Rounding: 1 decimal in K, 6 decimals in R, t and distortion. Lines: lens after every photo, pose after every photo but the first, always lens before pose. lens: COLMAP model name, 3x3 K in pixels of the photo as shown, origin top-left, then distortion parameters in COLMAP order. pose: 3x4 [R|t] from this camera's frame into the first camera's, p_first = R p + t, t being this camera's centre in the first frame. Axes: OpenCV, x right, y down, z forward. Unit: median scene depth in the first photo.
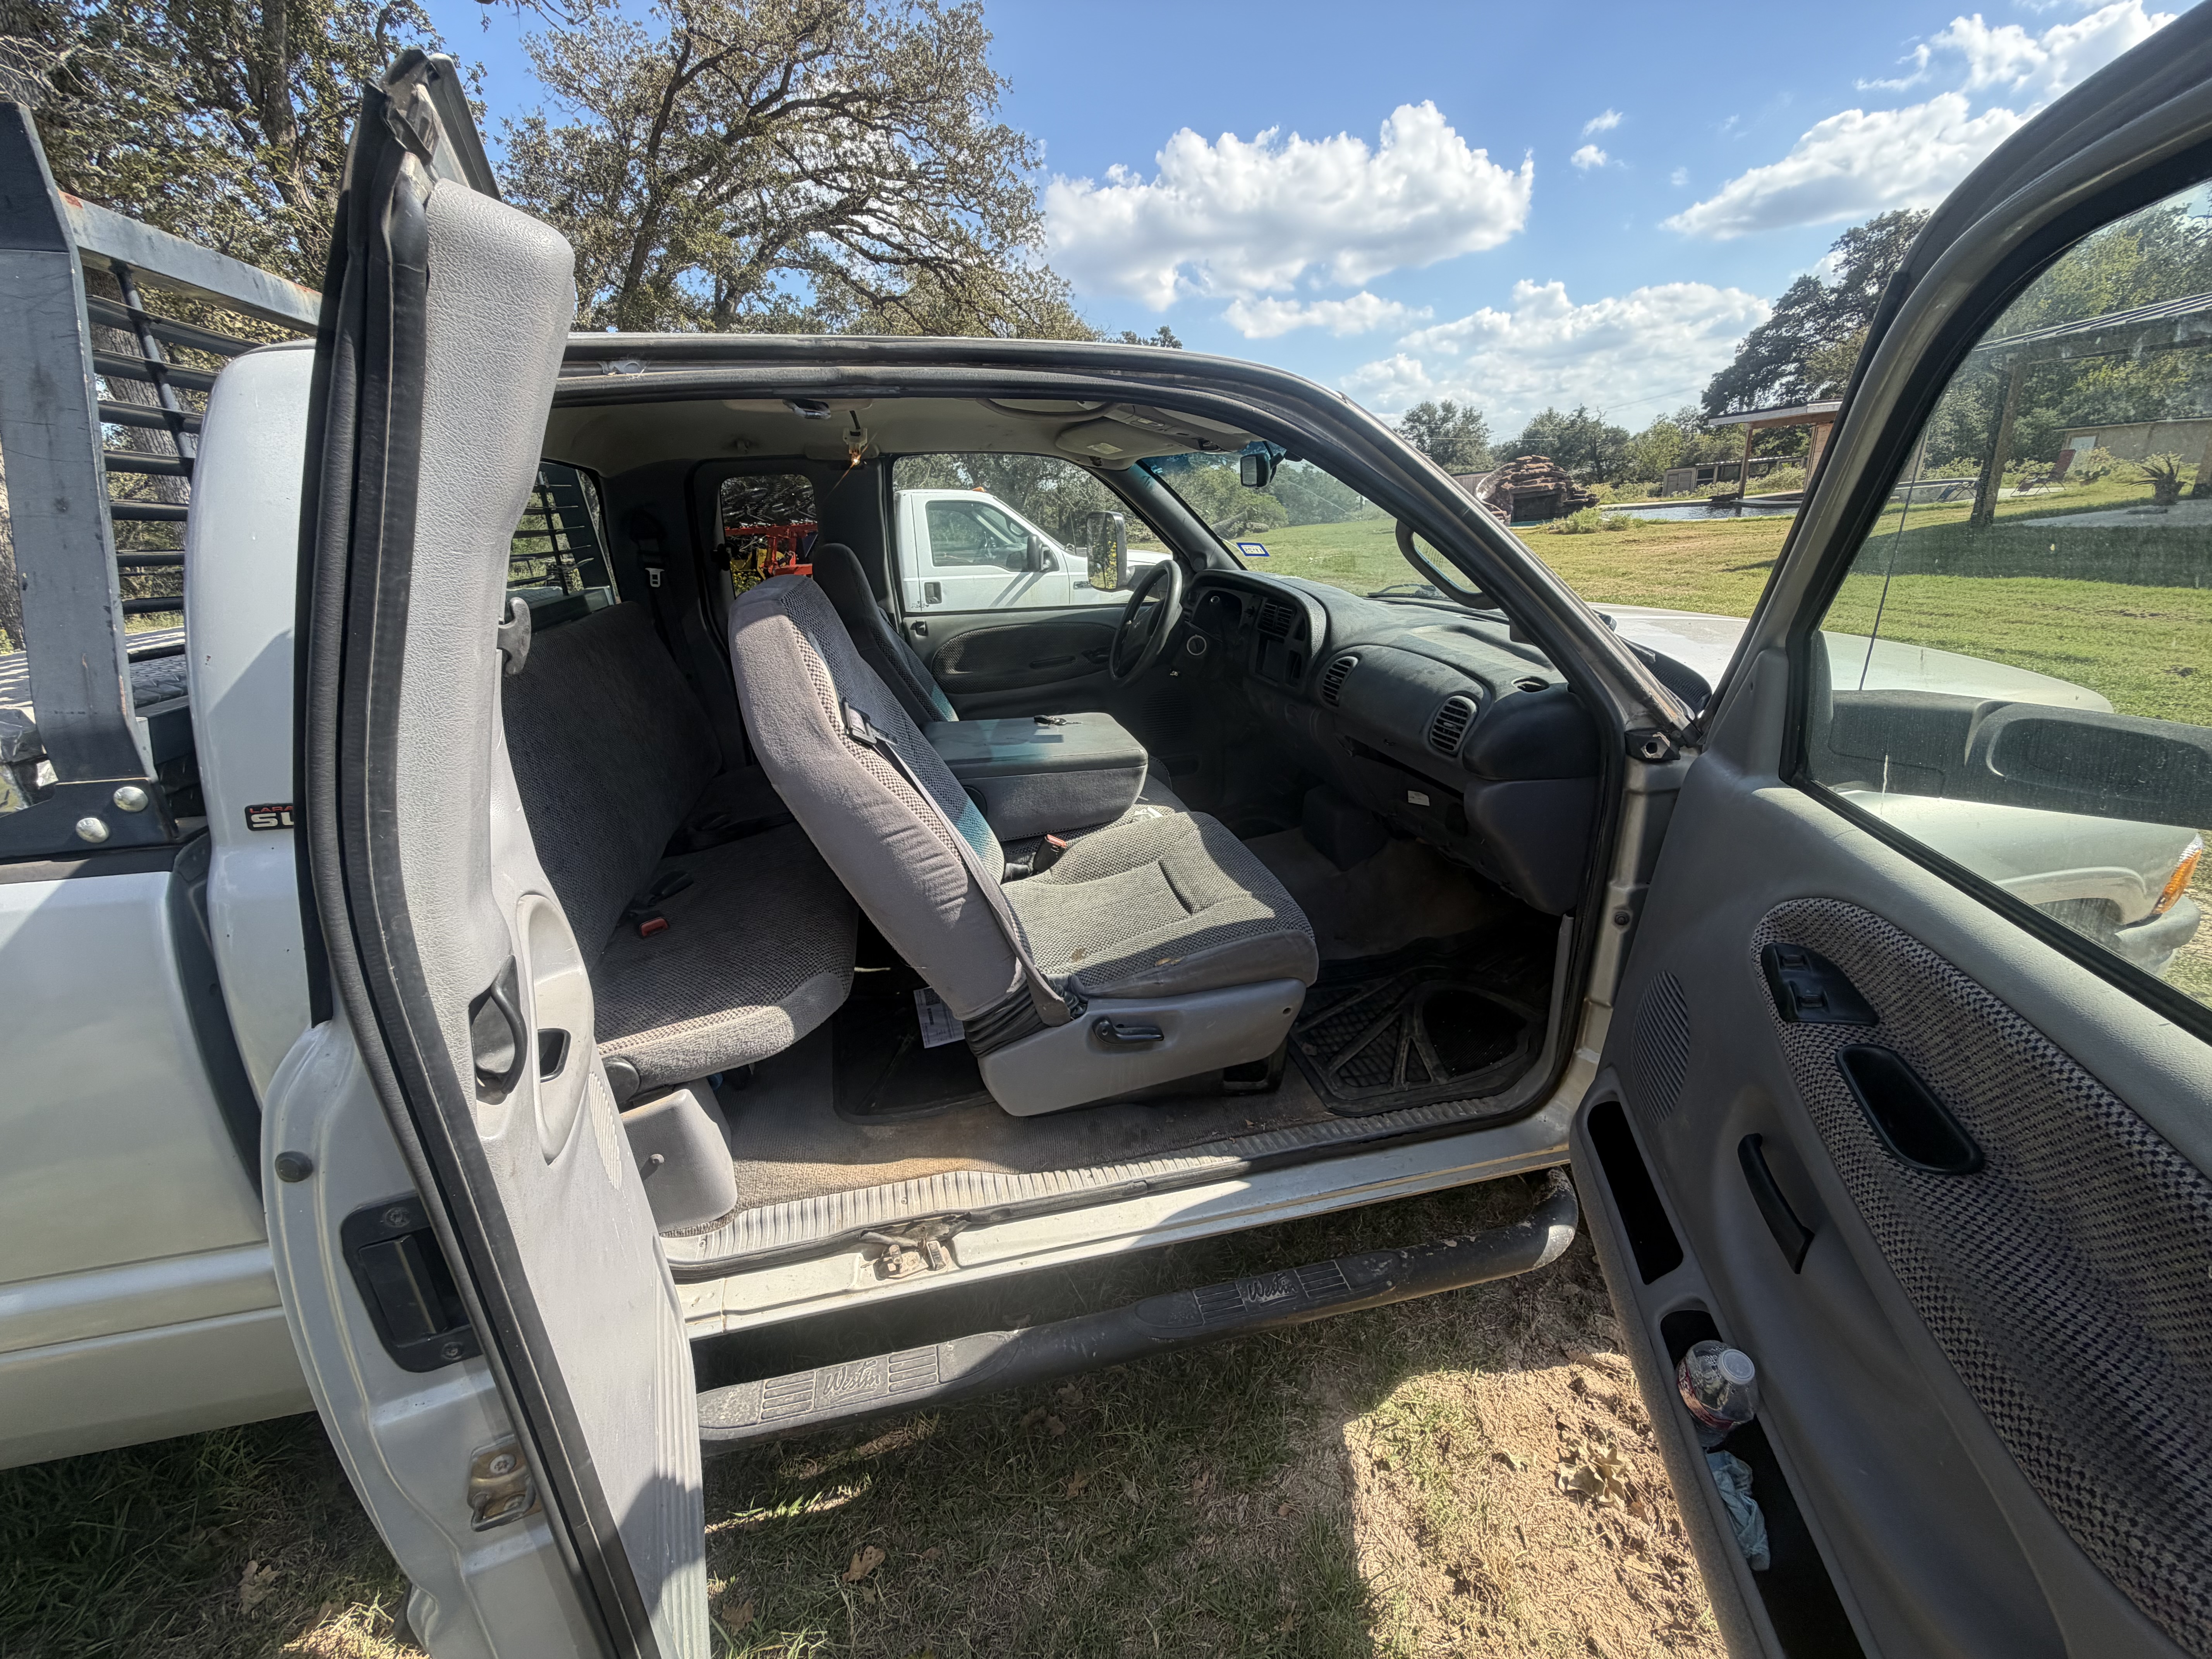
lens RADIAL K [[890.9, 0, 1102.0], [0, 890.9, 841.7], [0, 0, 1]] dist [-0.002741, -0.001086]
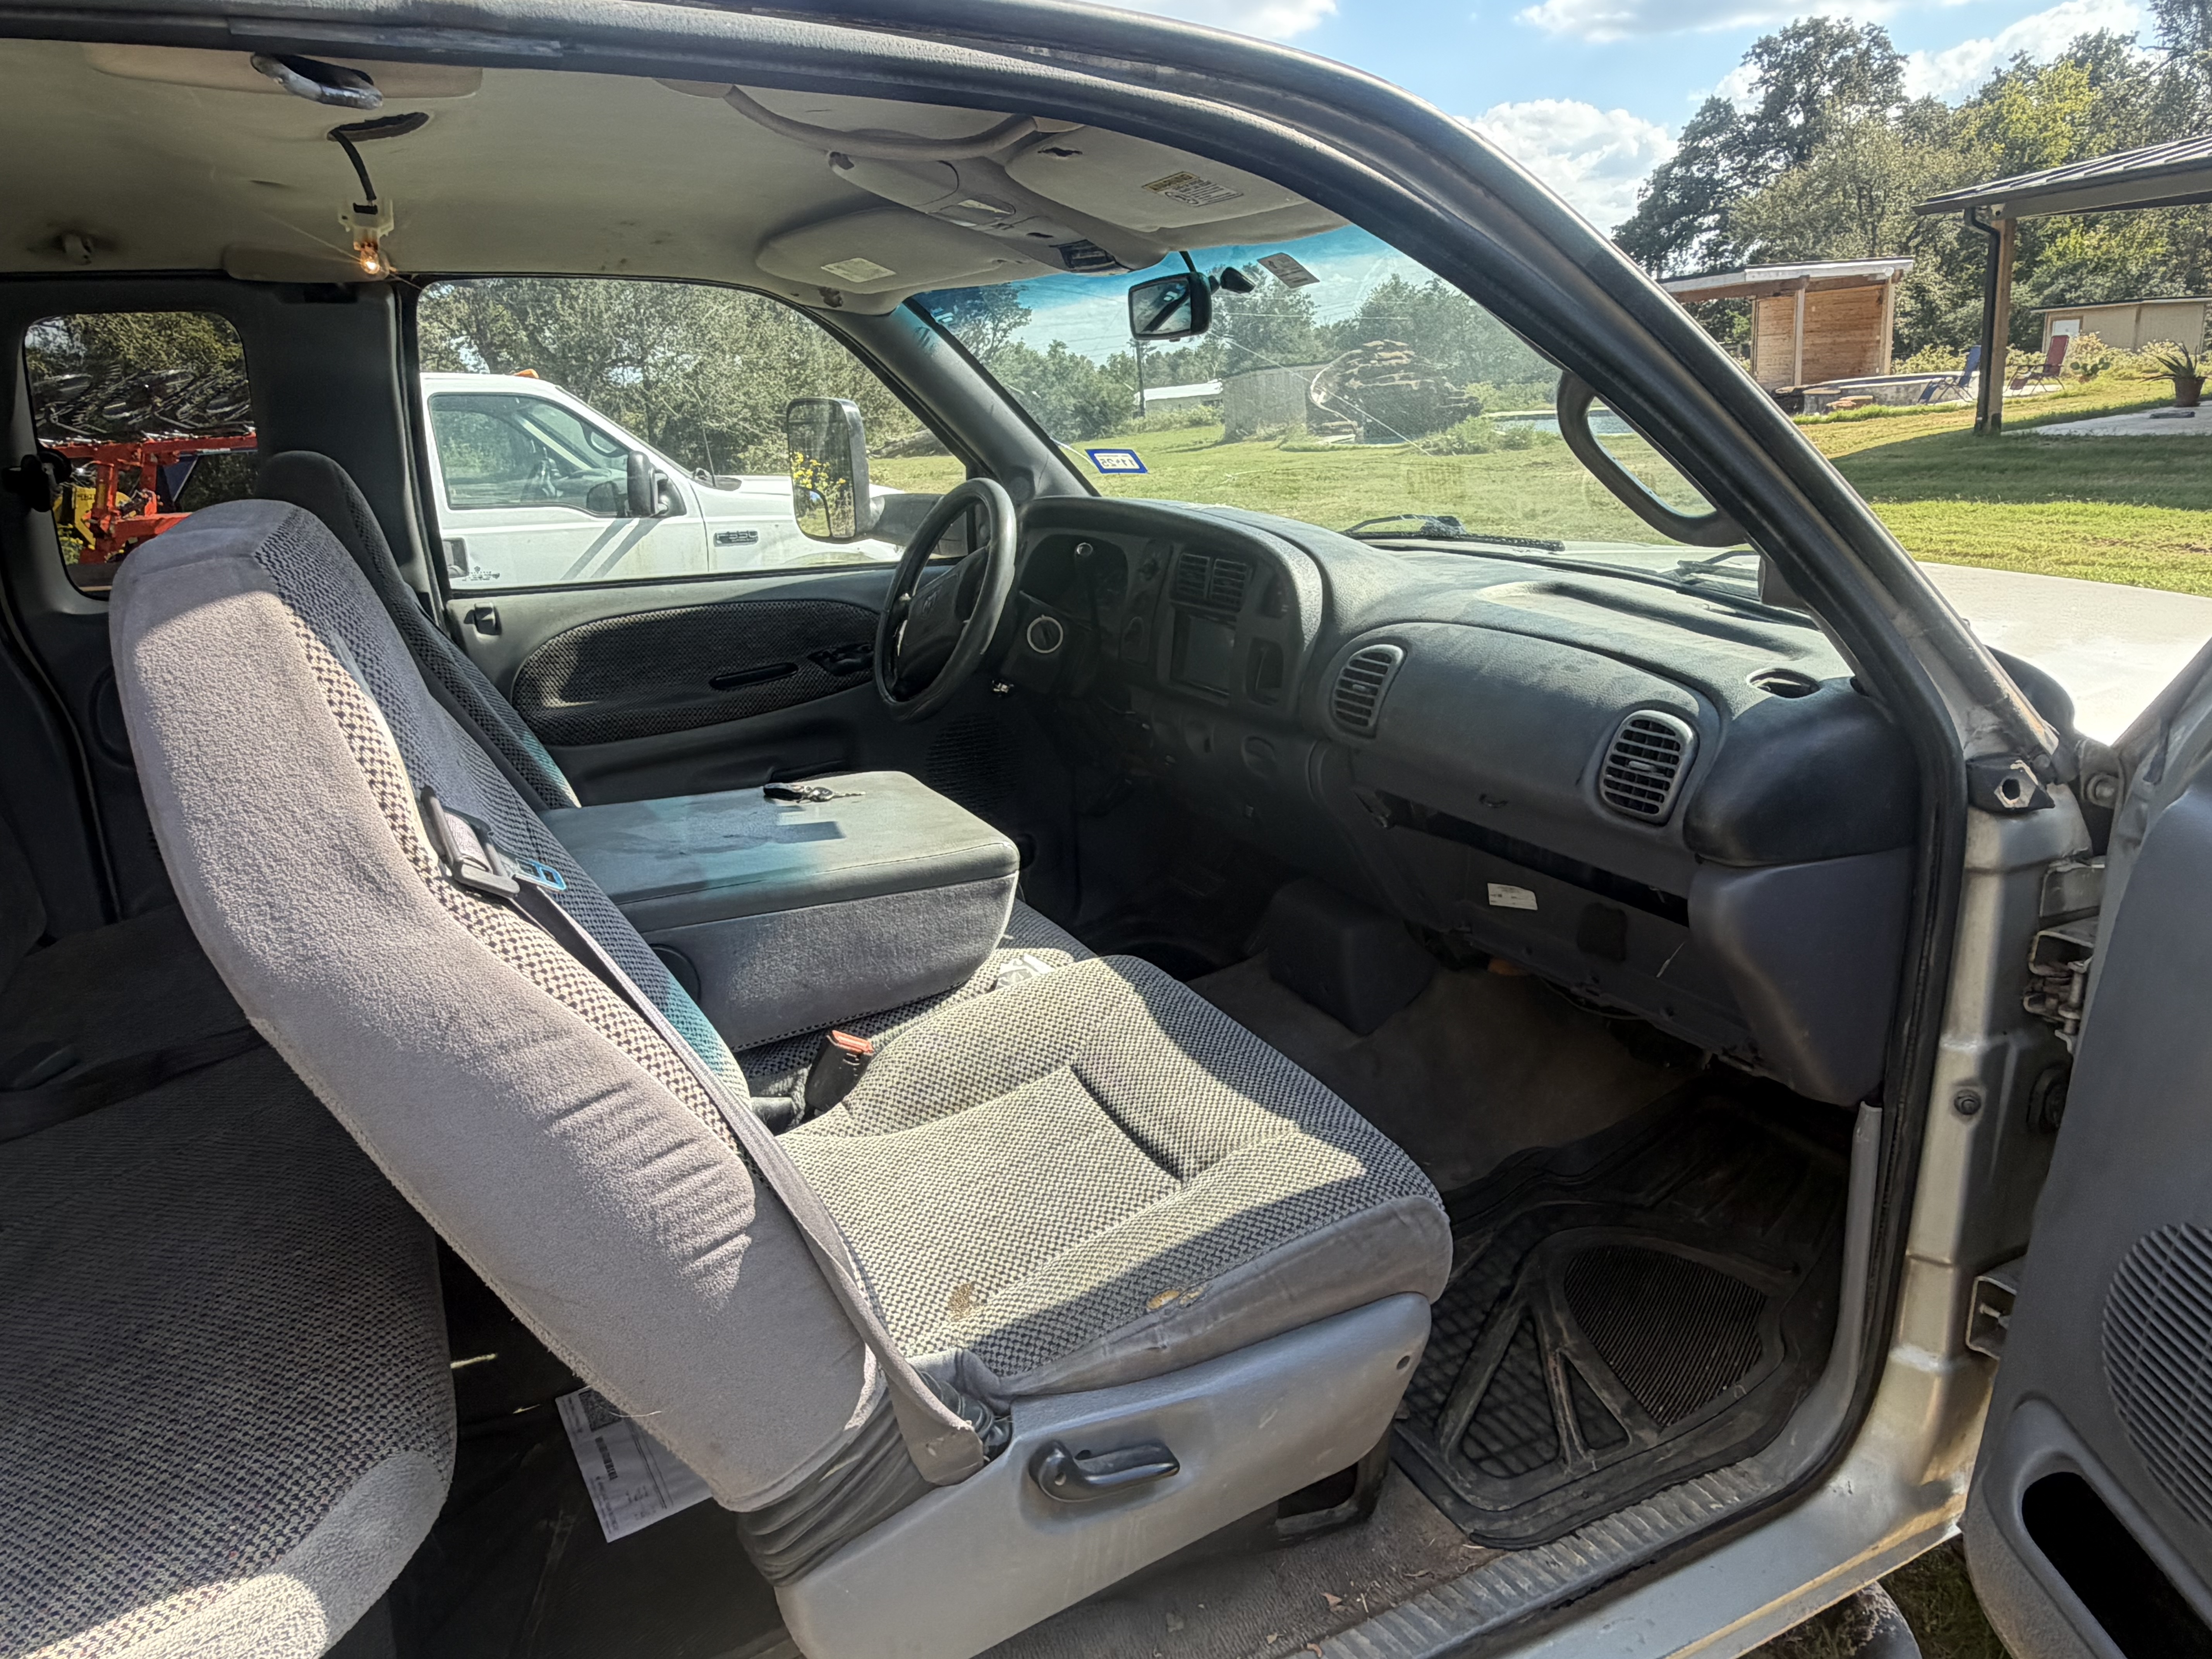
lens RADIAL K [[1474.3, 0, 1095.2], [0, 1474.3, 845.0], [0, 0, 1]] dist [0.008888, -0.016614]
pose [[0.970492, -0.067334, 0.231540, -0.097828], [0.084792, 0.994191, -0.066286, -0.041523], [-0.225732, 0.083963, 0.970564, 0.176897]]
